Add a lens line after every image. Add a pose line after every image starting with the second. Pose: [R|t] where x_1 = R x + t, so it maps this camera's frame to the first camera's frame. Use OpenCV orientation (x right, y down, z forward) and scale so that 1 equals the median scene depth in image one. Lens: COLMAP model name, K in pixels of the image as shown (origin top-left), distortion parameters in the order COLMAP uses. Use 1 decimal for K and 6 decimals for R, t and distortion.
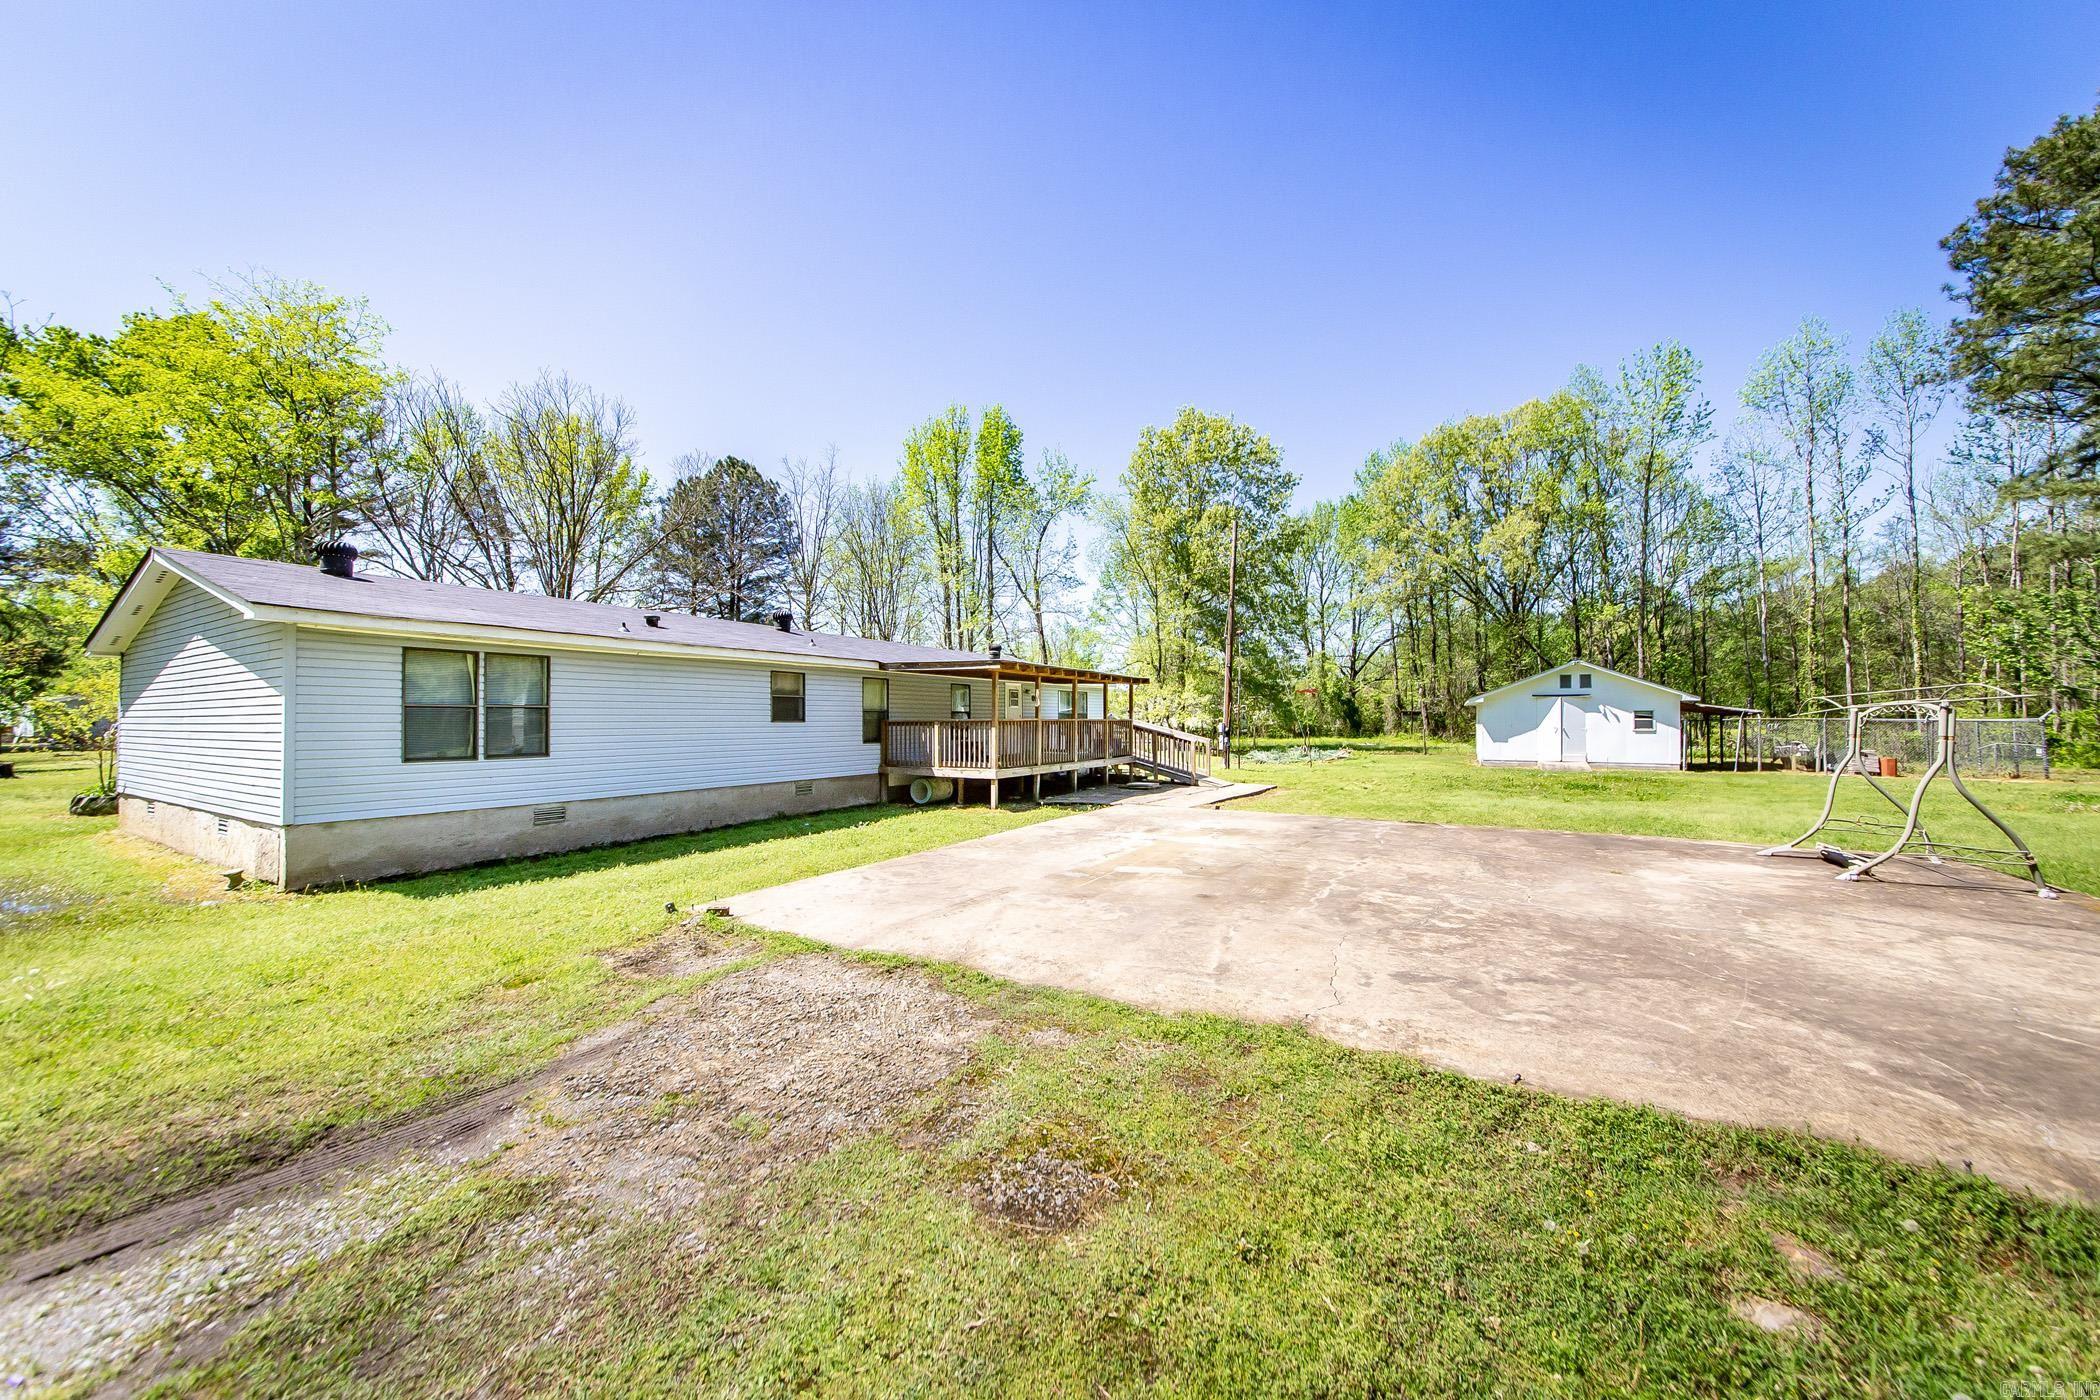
lens RADIAL K [[763.1, 0, 1046.5], [0, 763.1, 711.9], [0, 0, 1]] dist [-0.002197, -0.000127]
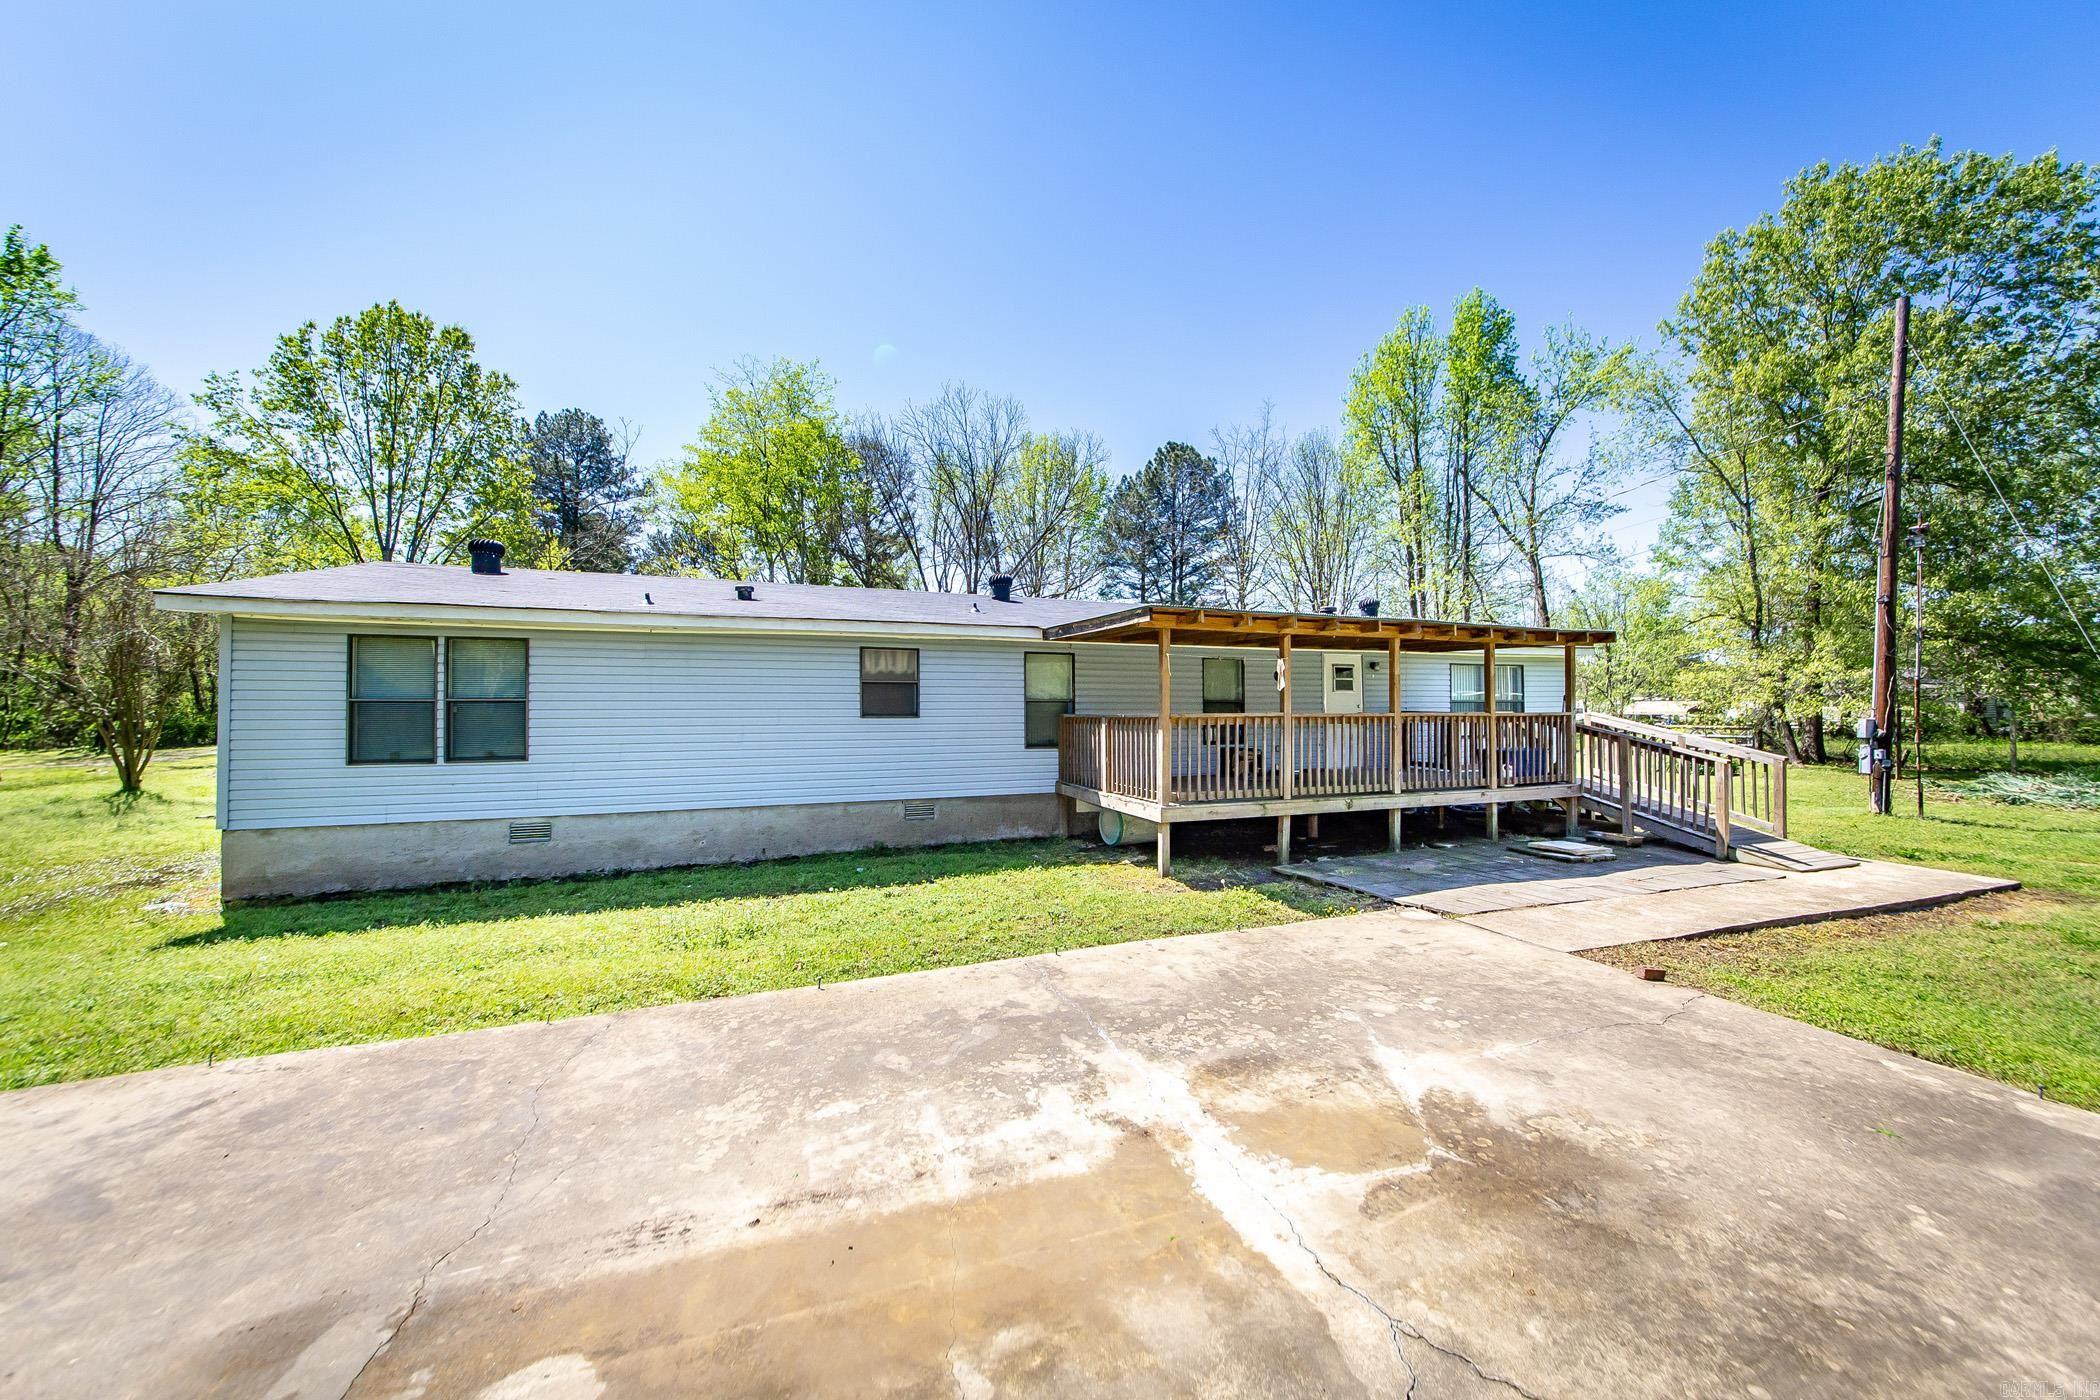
lens RADIAL K [[745.6, 0, 1050.0], [0, 745.6, 700.0], [0, 0, 1]] dist [-0.005346, -0.000244]
pose [[0.779391, -0.009454, -0.626467, 0.199018], [0.008345, 0.999954, -0.004708, 0.001097], [0.626482, -0.001558, 0.779434, 0.502492]]
